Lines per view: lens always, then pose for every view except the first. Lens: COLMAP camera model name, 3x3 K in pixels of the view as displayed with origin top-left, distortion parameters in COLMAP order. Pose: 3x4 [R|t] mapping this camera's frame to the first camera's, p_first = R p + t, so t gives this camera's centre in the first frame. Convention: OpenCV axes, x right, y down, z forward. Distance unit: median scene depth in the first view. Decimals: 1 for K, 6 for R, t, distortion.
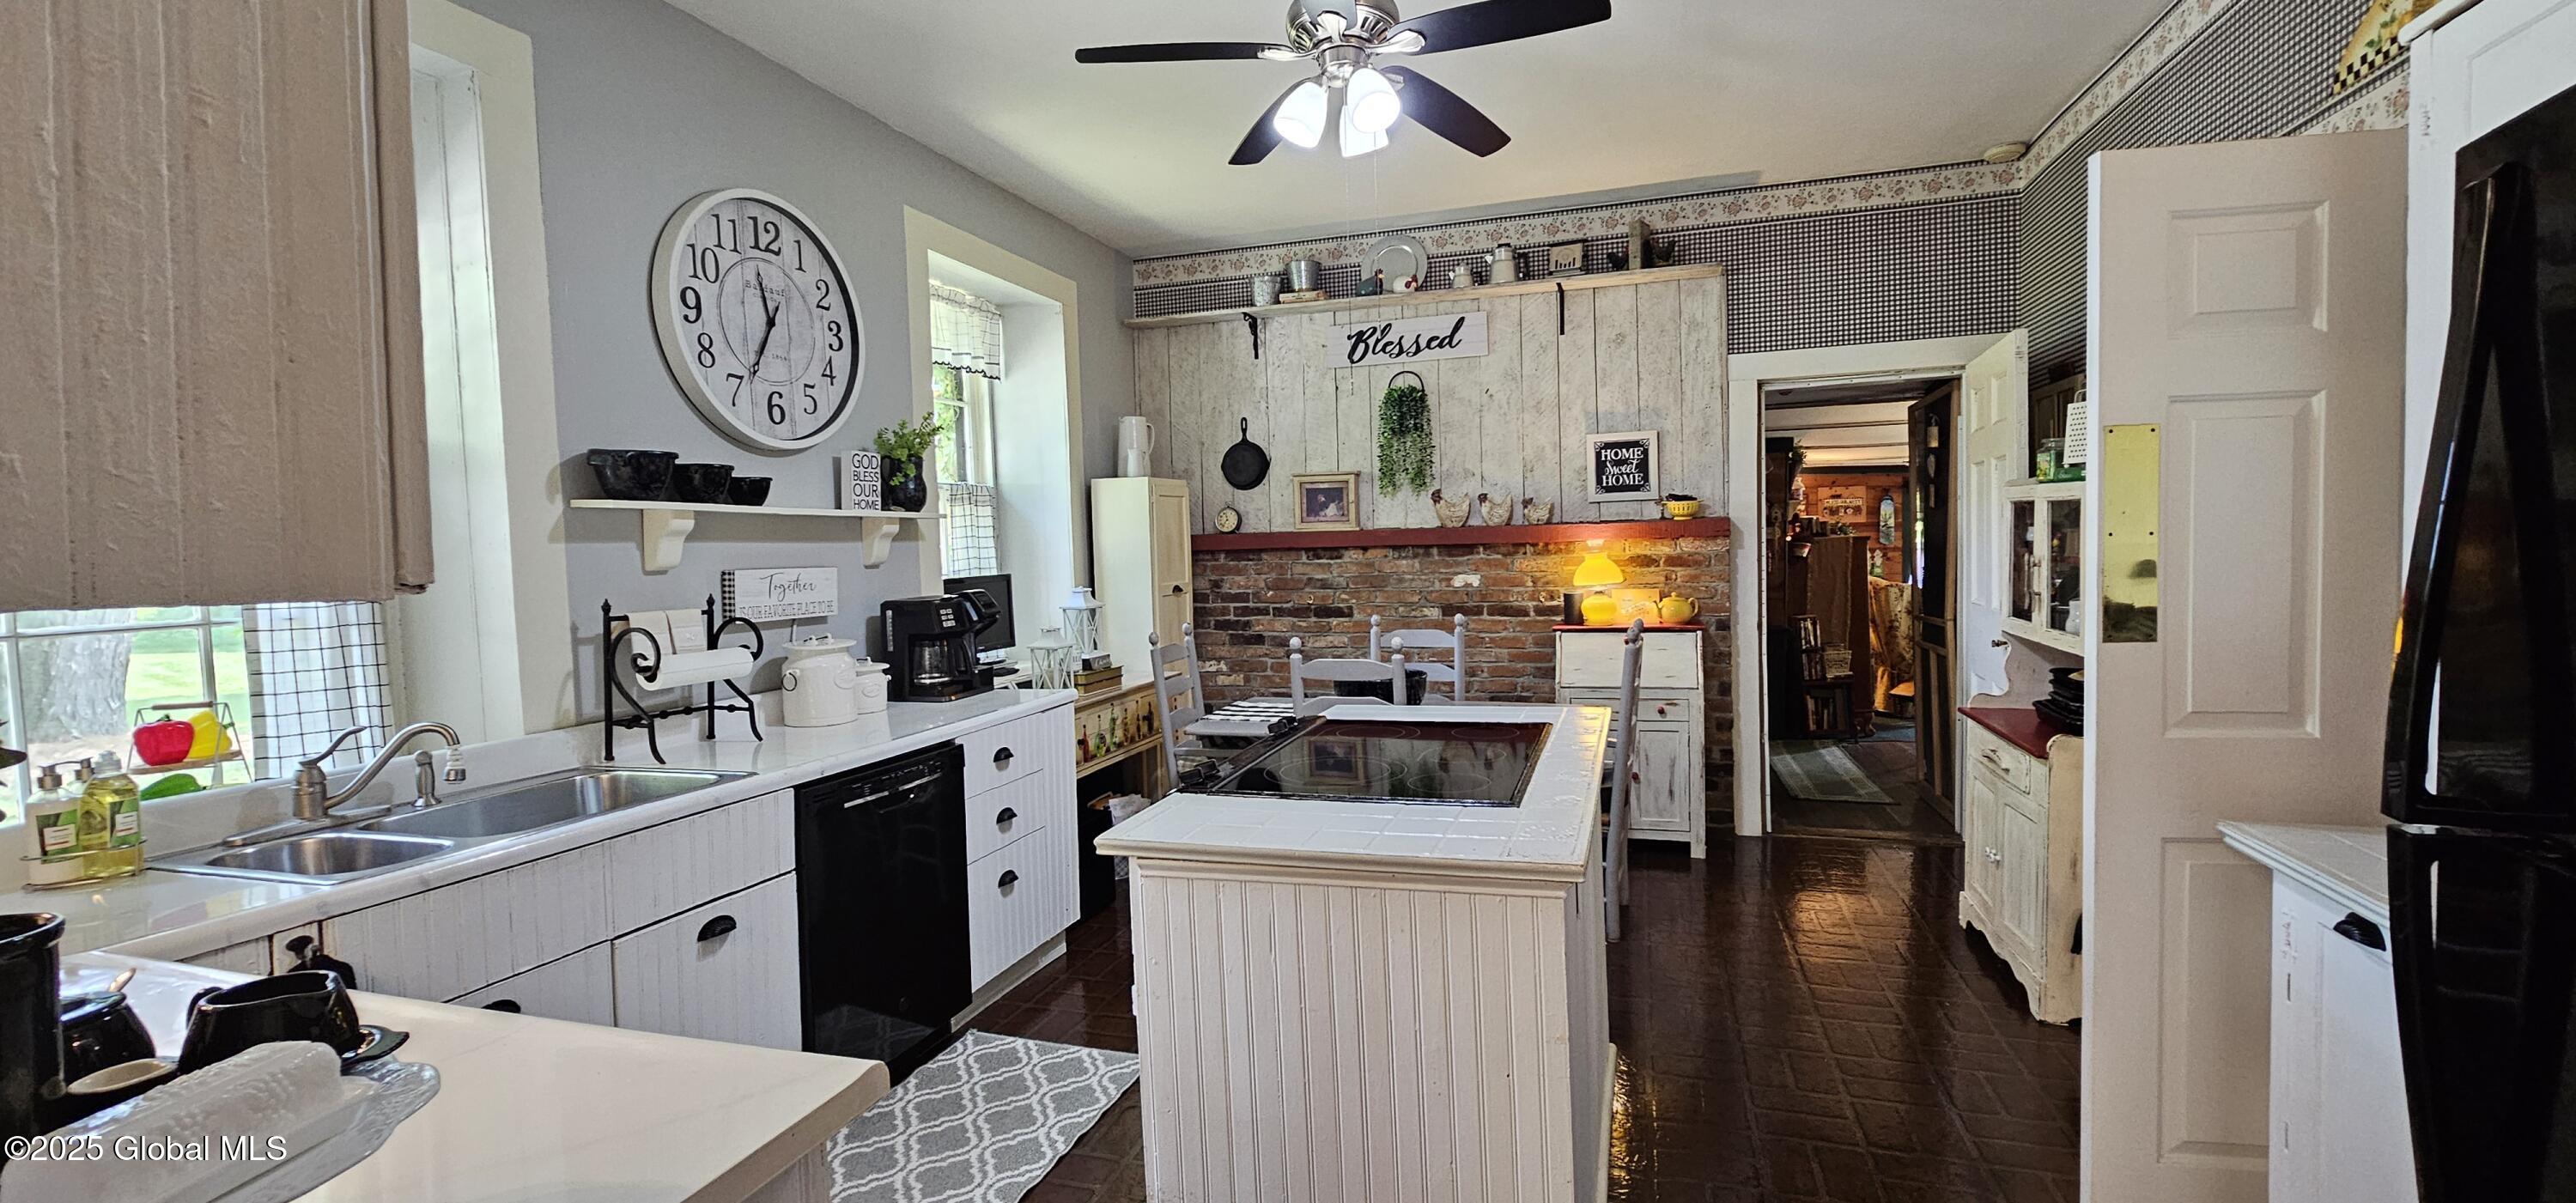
lens RADIAL K [[1056.2, 0, 1325.9], [0, 1056.2, 595.0], [0, 0, 1]] dist [-0.000891, 0.000053]
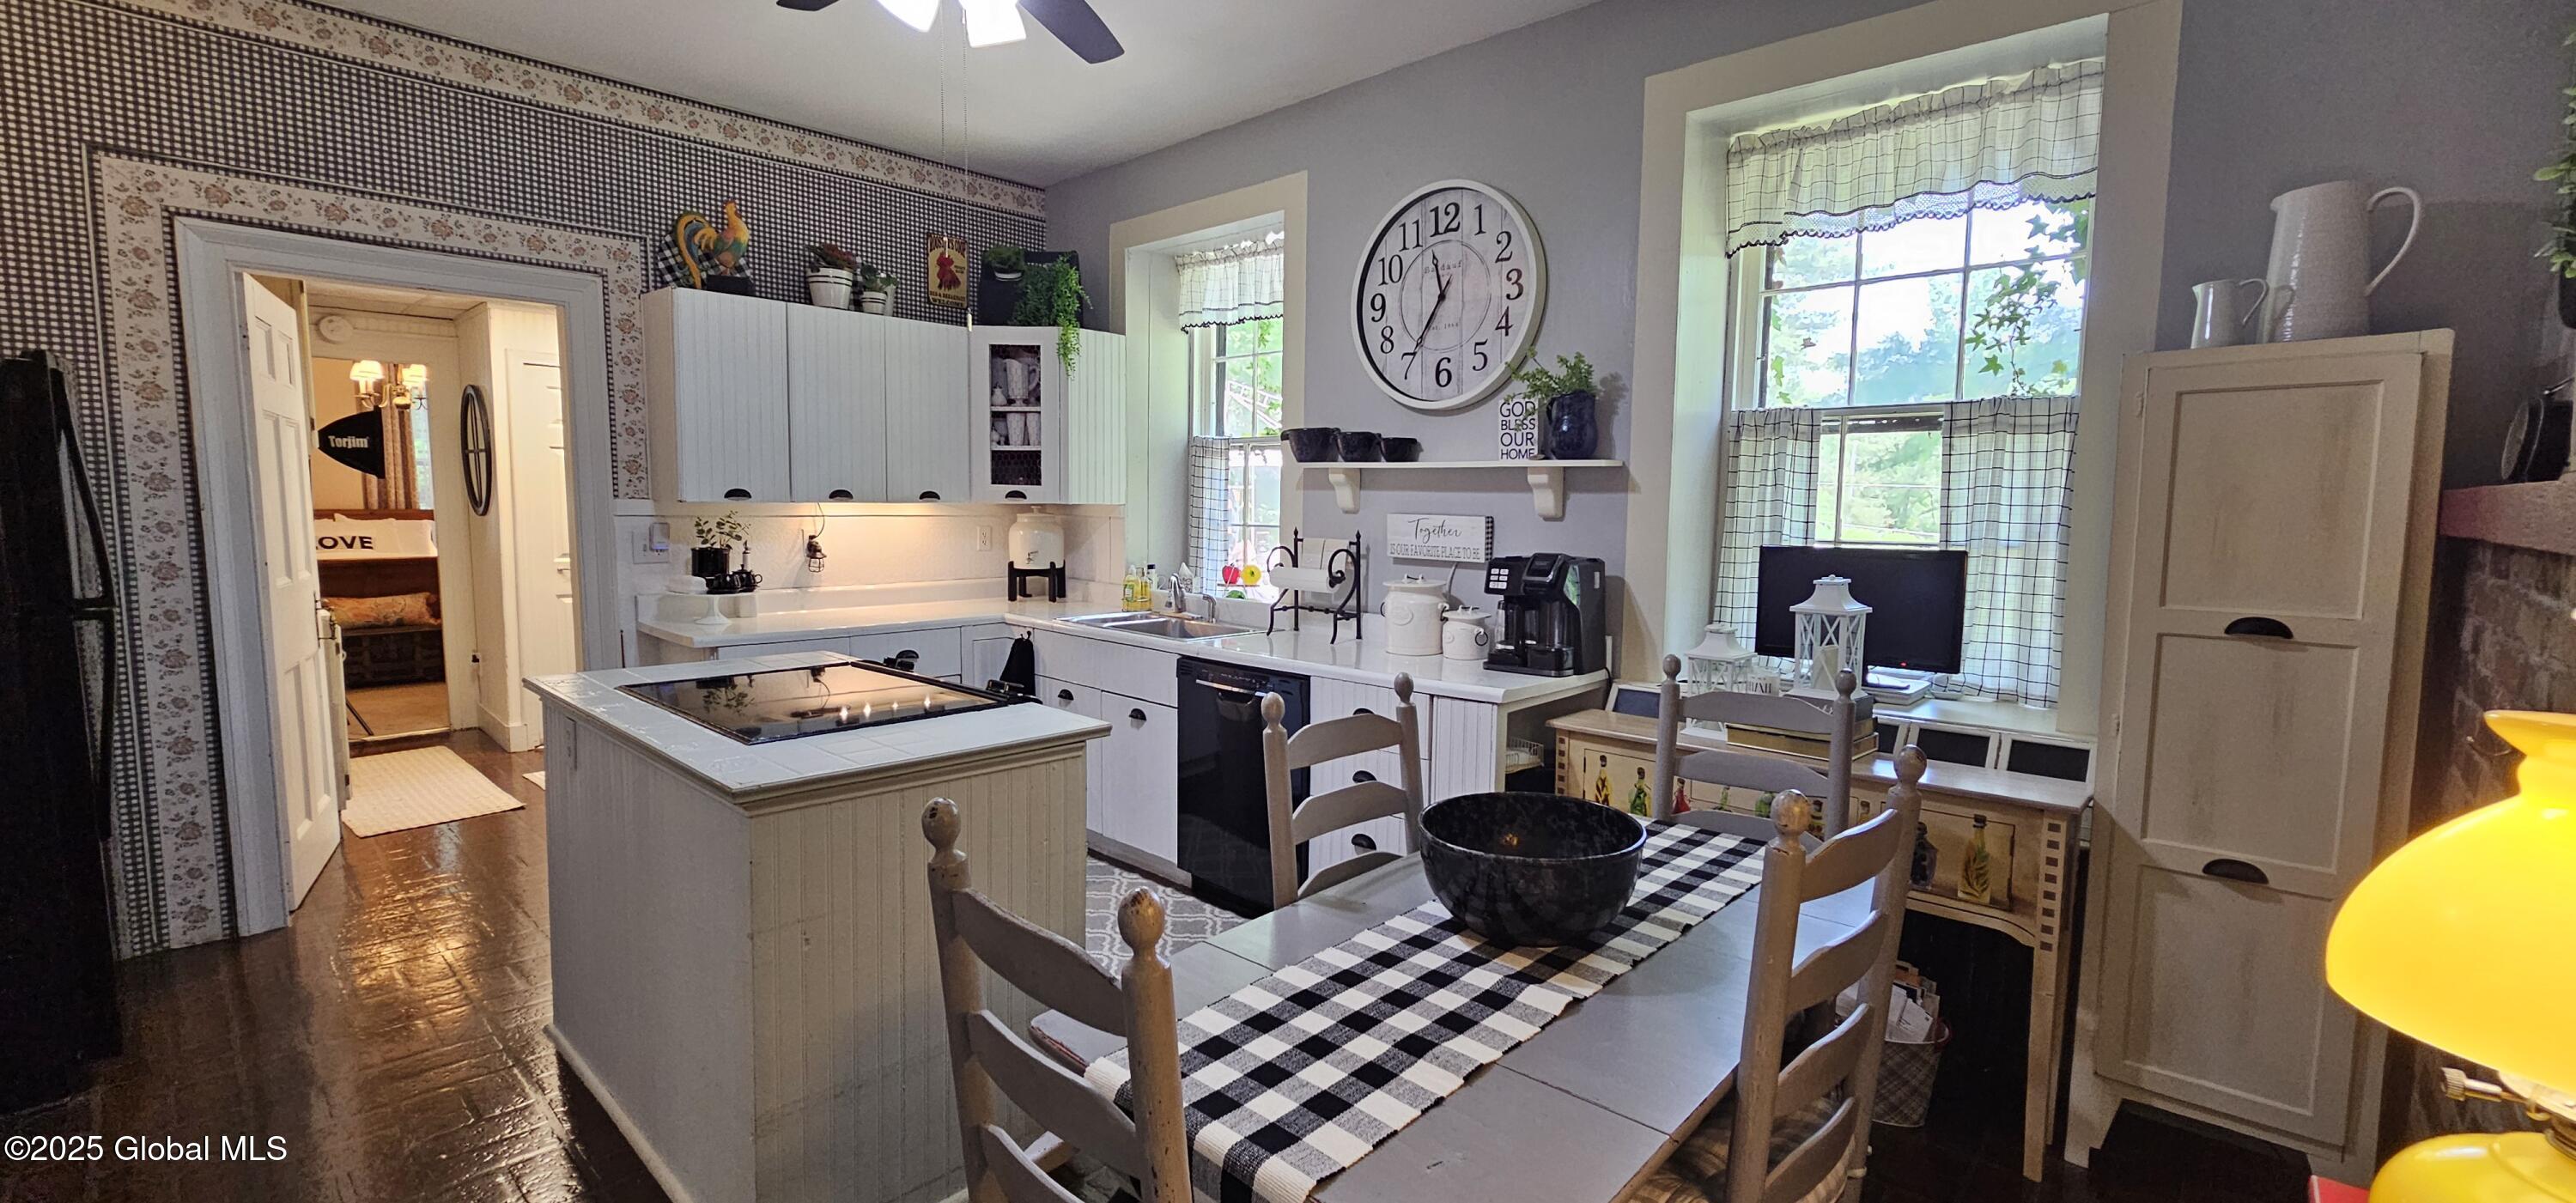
lens RADIAL K [[1062.2, 0, 1300.3], [0, 1062.2, 599.3], [0, 0, 1]] dist [-0.000859, 0.000216]
pose [[-0.440793, 0.107742, -0.891119, 0.369421], [-0.043006, 0.989095, 0.140861, -0.056929], [0.896578, 0.100414, -0.431352, 0.867327]]
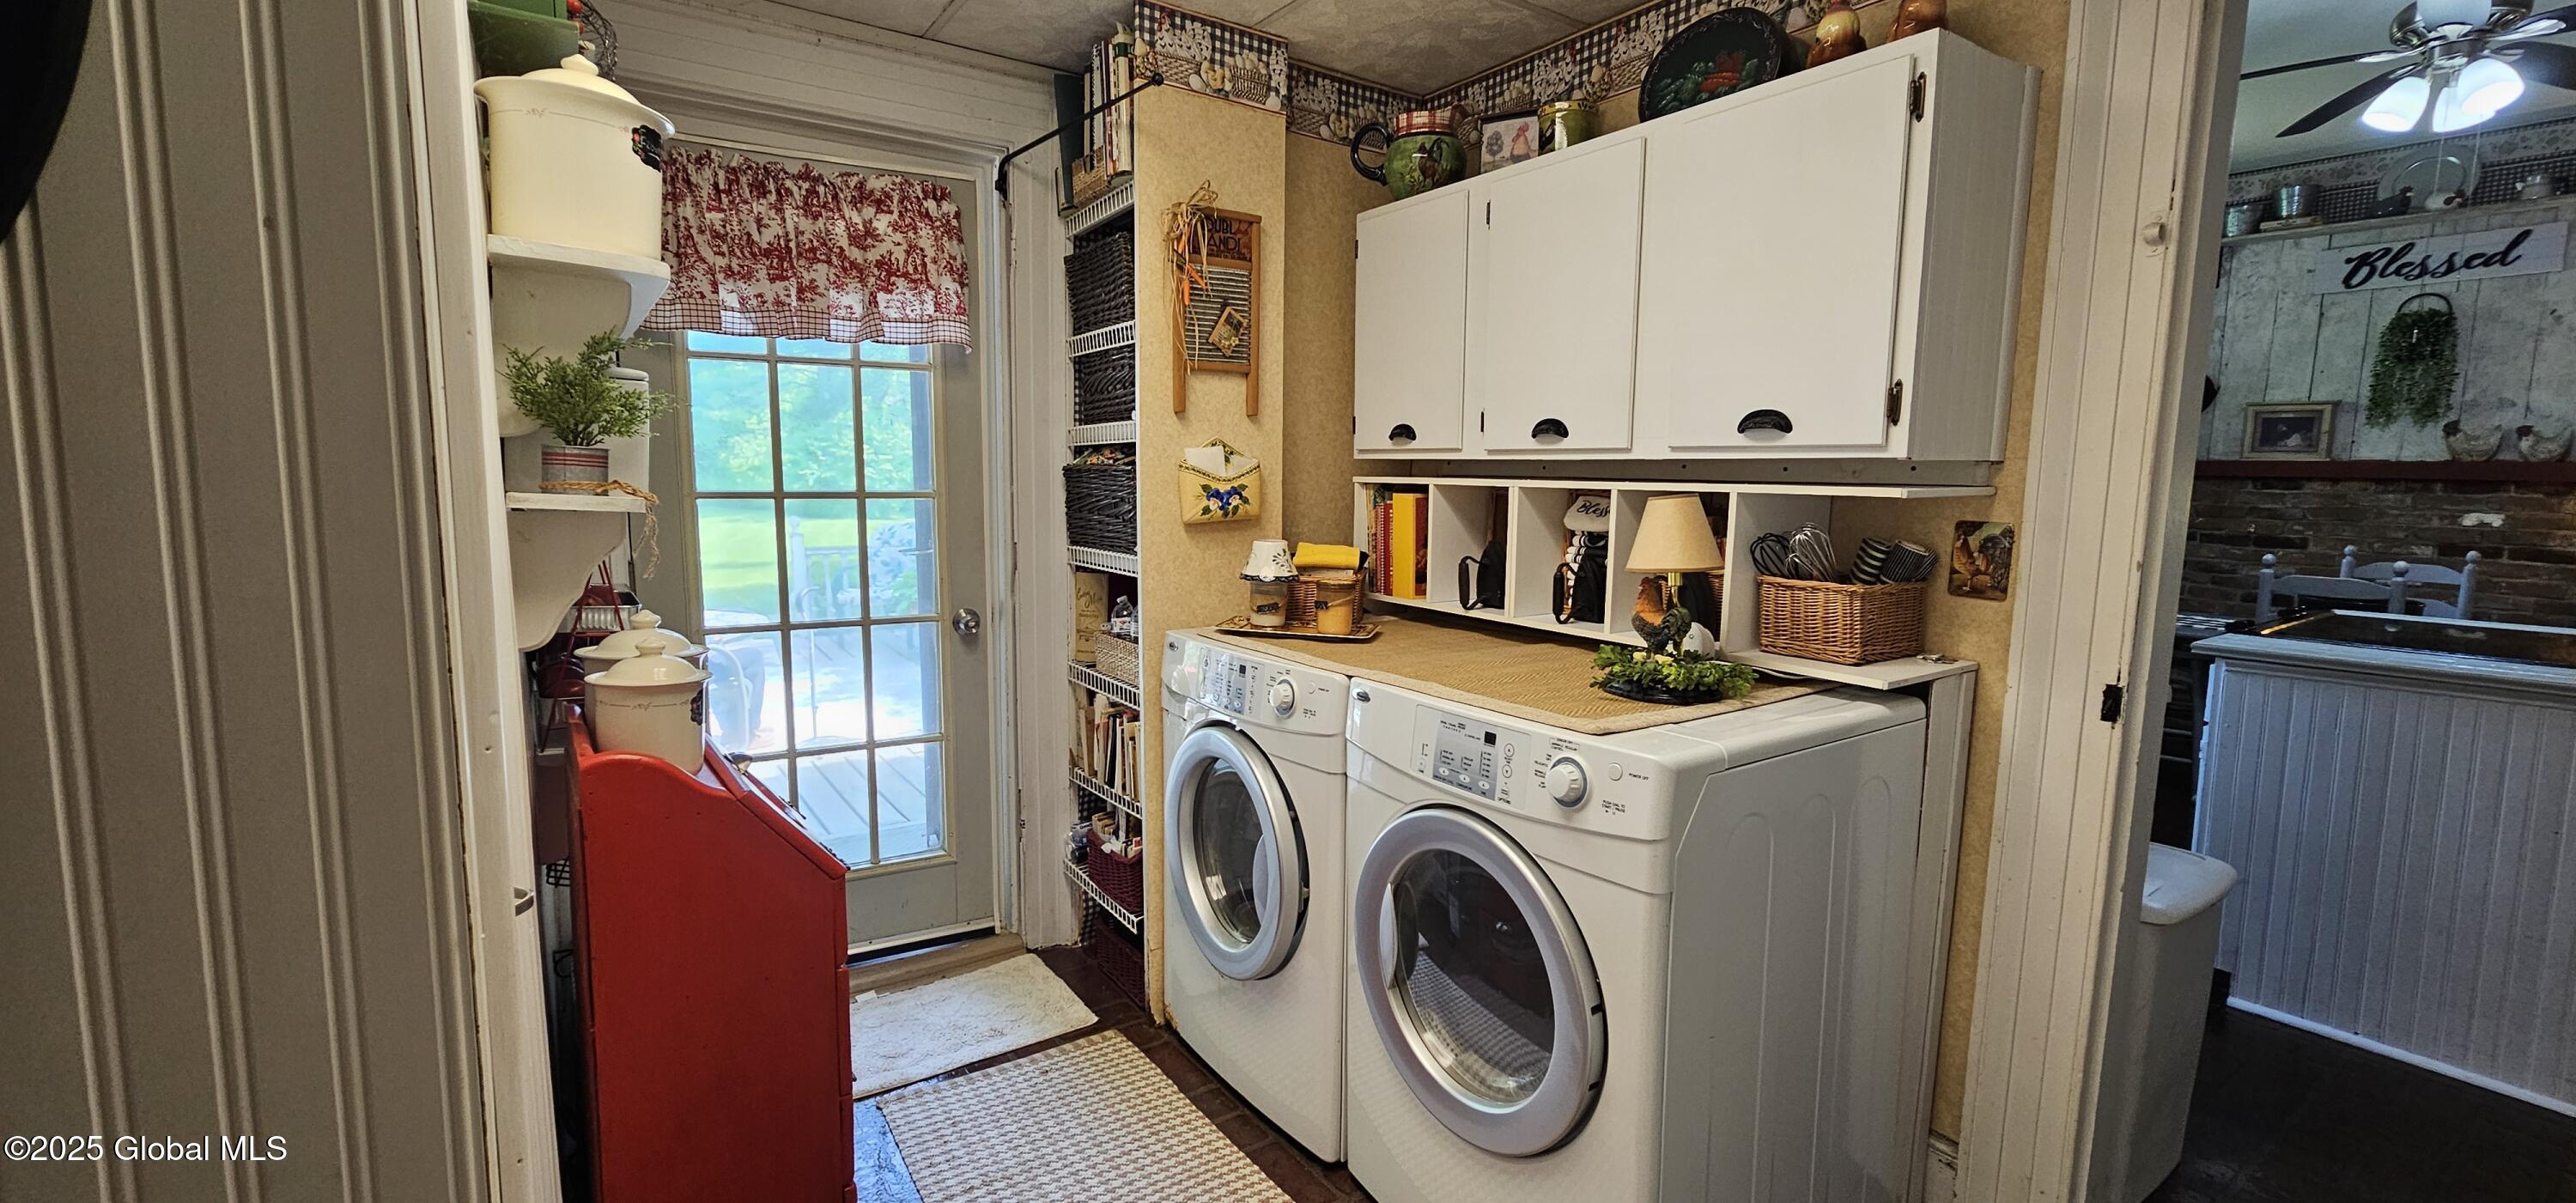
lens RADIAL K [[1062.2, 0, 1300.3], [0, 1062.2, 599.3], [0, 0, 1]] dist [-0.000859, 0.000216]
pose [[0.781953, 0.116889, -0.612280, -0.100019], [-0.068955, 0.992453, 0.101404, 0.032652], [0.619512, -0.037073, 0.784111, -0.380934]]
